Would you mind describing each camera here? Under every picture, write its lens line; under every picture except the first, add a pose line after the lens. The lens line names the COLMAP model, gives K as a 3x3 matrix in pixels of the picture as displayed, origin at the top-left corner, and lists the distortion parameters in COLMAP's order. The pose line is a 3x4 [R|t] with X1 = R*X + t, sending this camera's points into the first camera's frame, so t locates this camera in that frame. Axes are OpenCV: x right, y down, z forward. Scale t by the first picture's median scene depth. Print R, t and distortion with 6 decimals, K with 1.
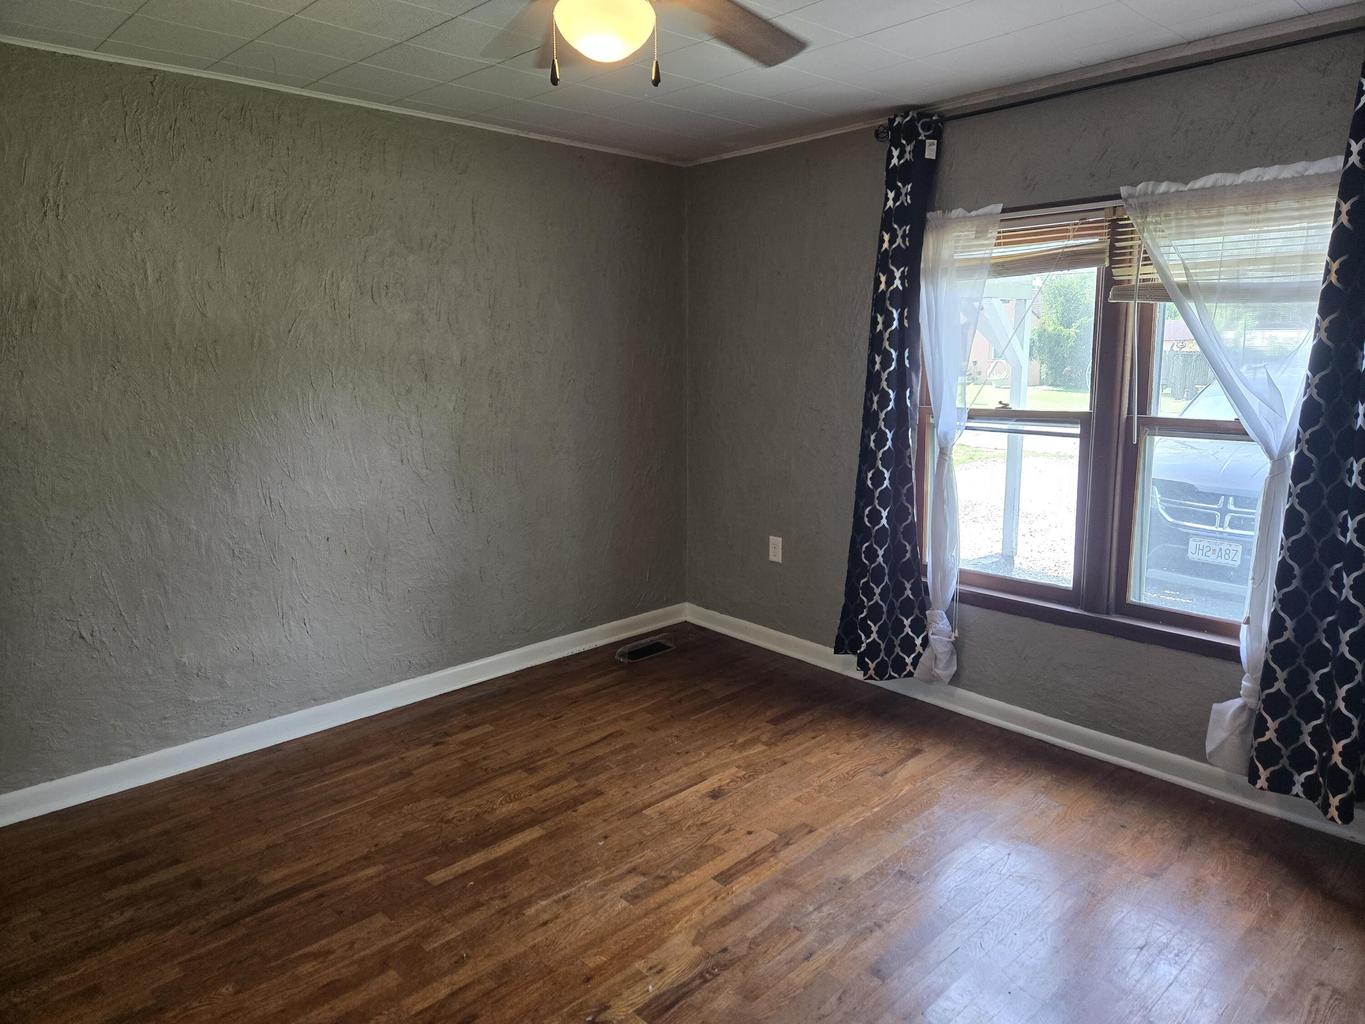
lens RADIAL K [[912.7, 0, 677.5], [0, 912.7, 491.6], [0, 0, 1]] dist [0.071829, -0.055504]
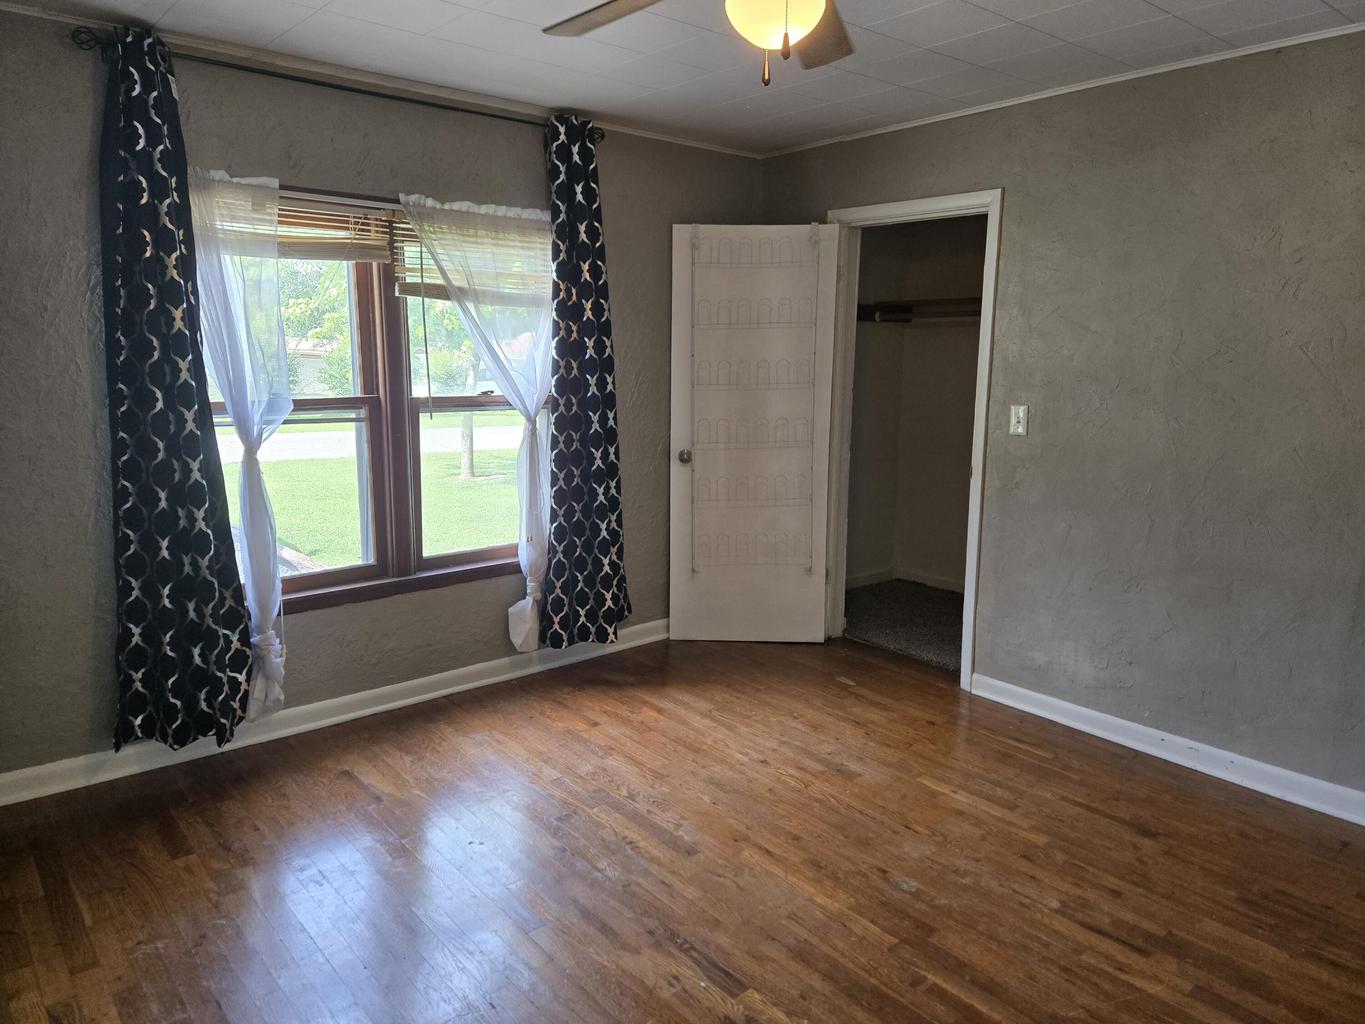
lens RADIAL K [[912.7, 0, 677.5], [0, 912.7, 491.6], [0, 0, 1]] dist [0.071829, -0.055504]
pose [[0.044805, -0.150629, 0.987575, -0.618041], [0.144939, 0.979088, 0.142759, -0.079923], [-0.988426, 0.136742, 0.065700, 0.599176]]
